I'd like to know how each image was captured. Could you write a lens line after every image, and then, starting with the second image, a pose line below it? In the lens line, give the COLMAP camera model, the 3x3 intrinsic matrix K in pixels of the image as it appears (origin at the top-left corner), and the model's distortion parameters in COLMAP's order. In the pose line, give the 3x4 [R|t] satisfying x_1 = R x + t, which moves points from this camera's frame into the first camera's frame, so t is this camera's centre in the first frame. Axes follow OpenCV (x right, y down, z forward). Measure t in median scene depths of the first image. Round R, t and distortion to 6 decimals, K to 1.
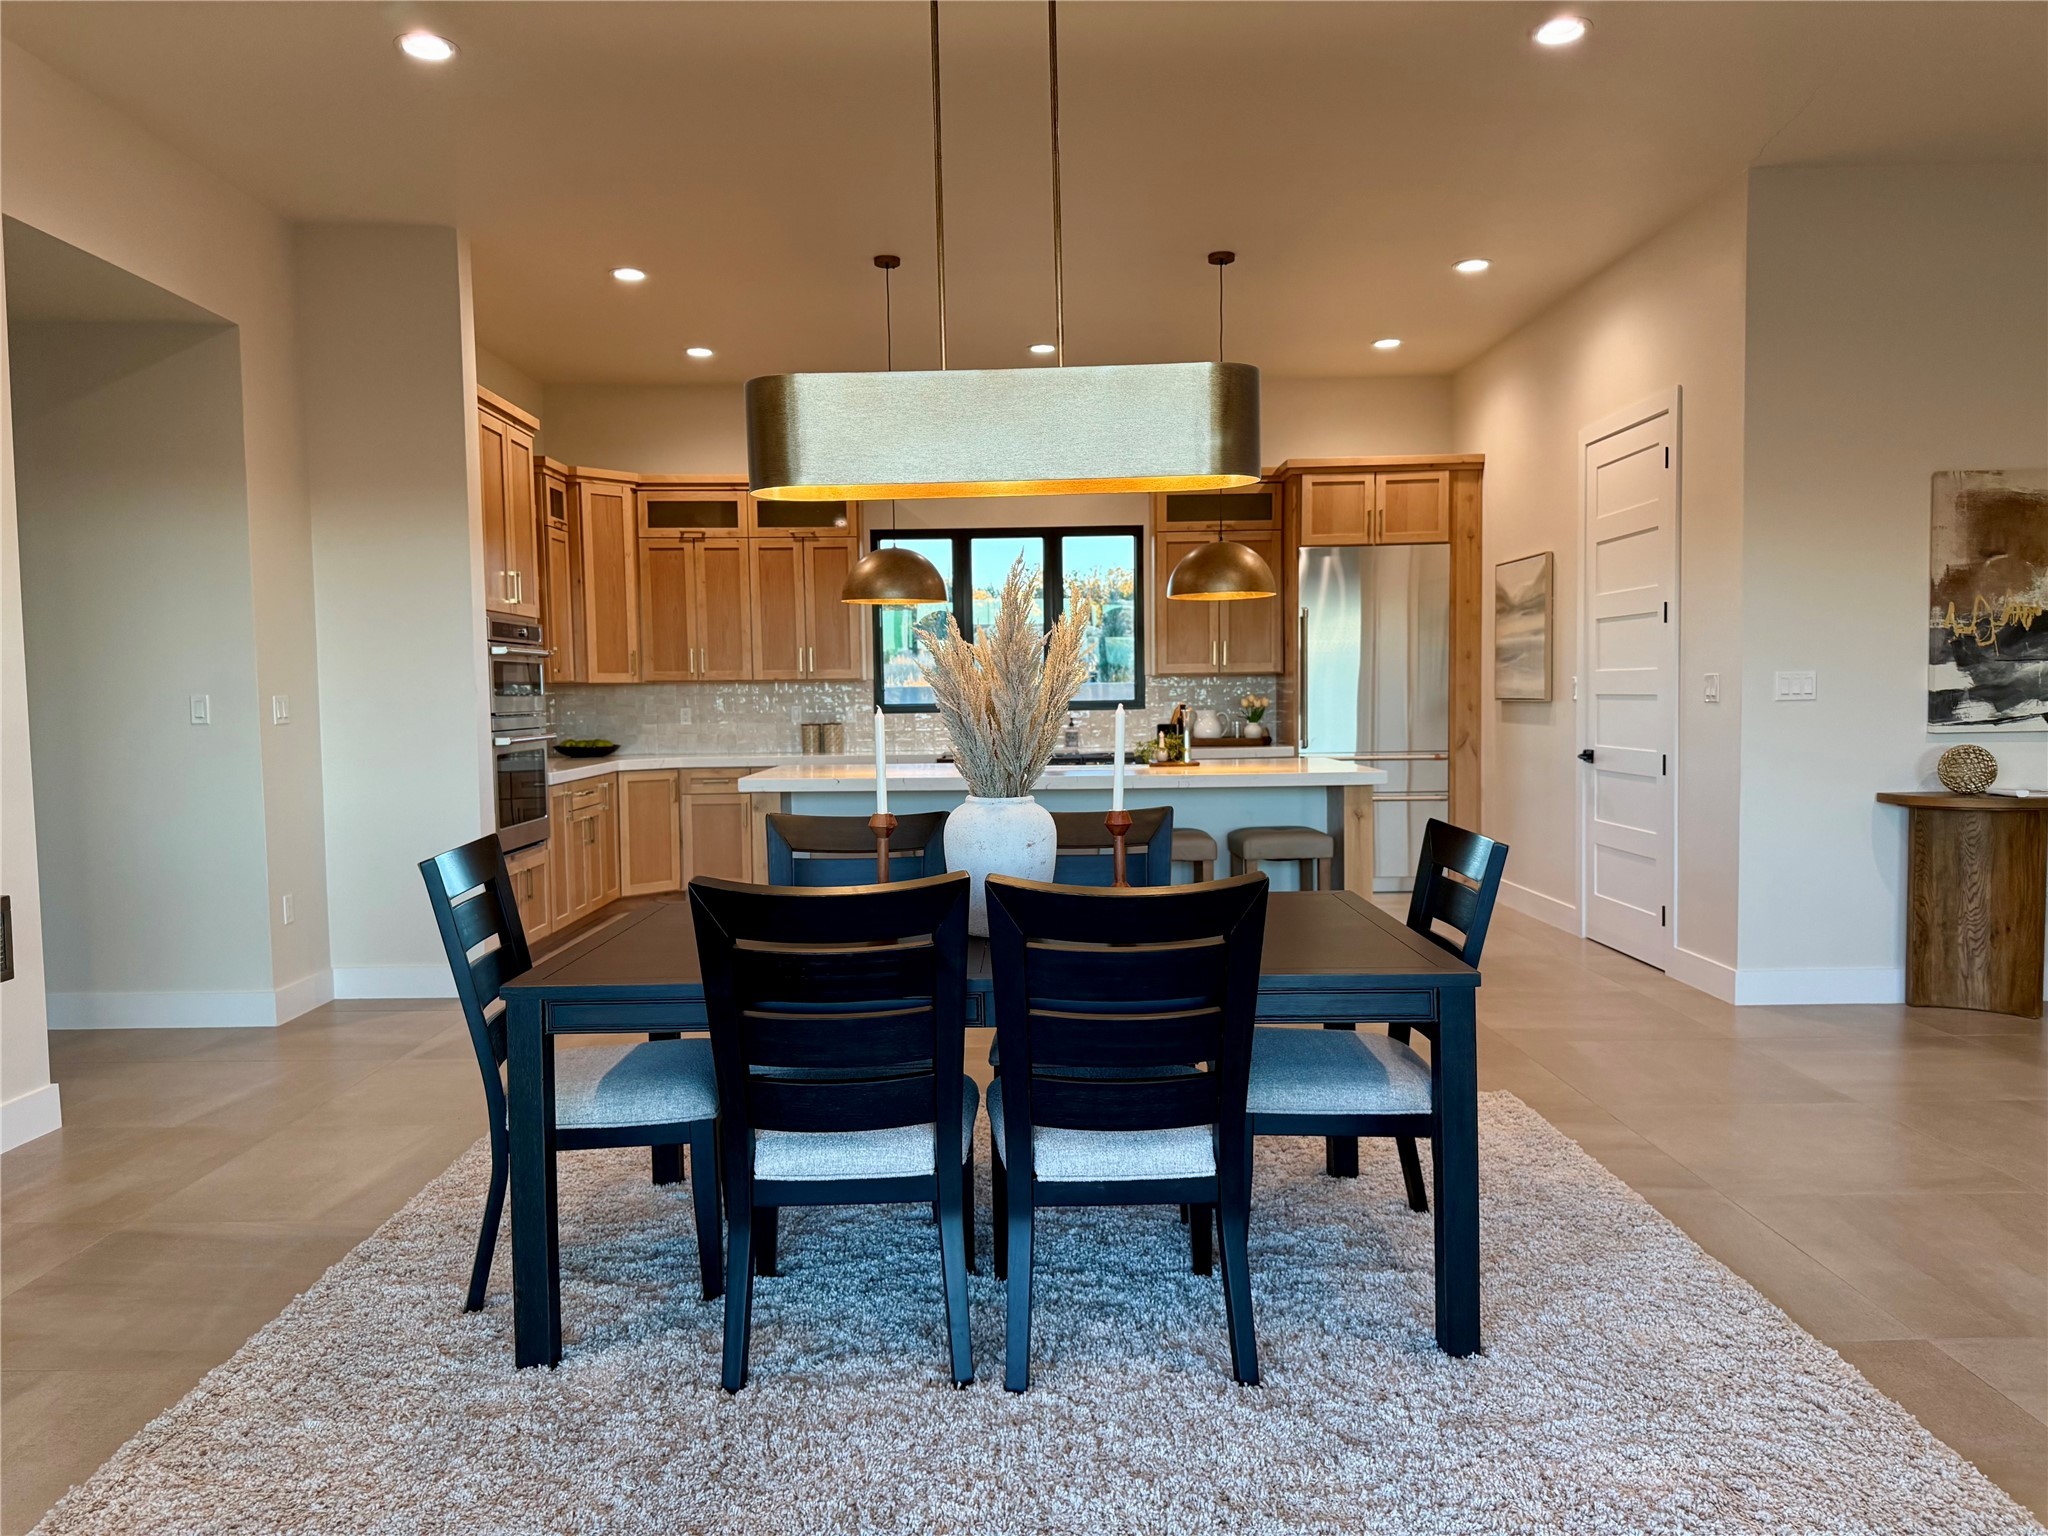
lens RADIAL K [[1435.3, 0, 1023.9], [0, 1435.3, 761.5], [0, 0, 1]] dist [0.137491, -0.251906]
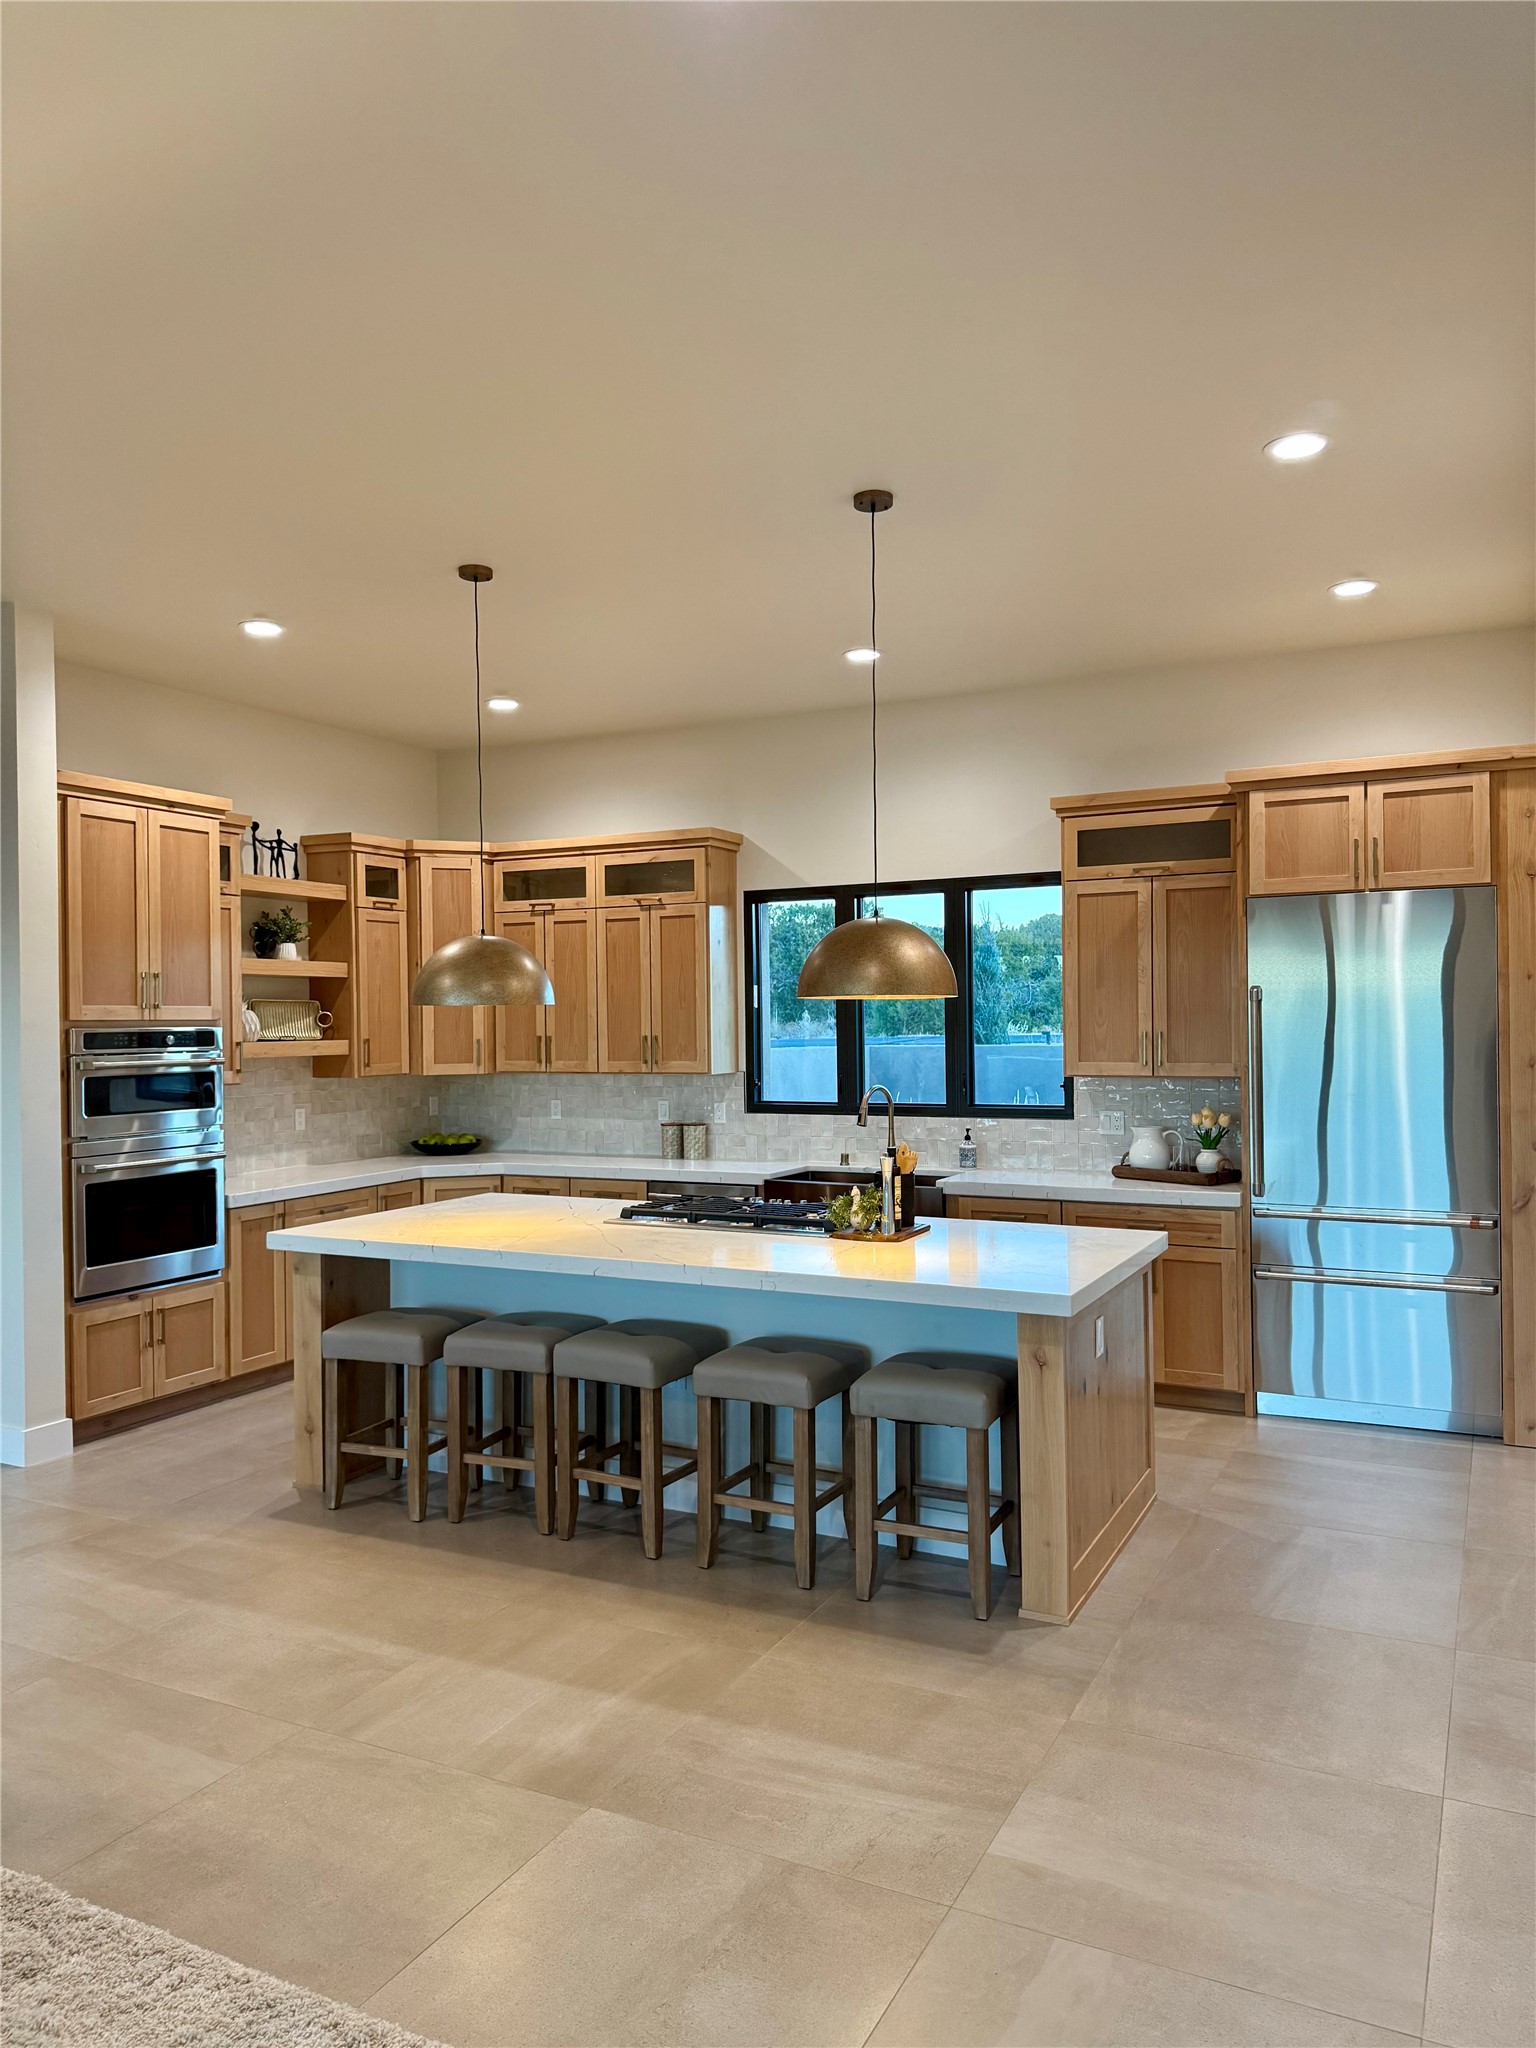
lens RADIAL K [[1417.5, 0, 776.2], [0, 1417.5, 1018.7], [0, 0, 1]] dist [0.134052, -0.239551]
pose [[0.889139, 0.005254, -0.457606, 0.296762], [-0.025693, 0.998930, -0.038453, -0.059218], [0.456915, 0.045947, 0.888323, 0.298585]]
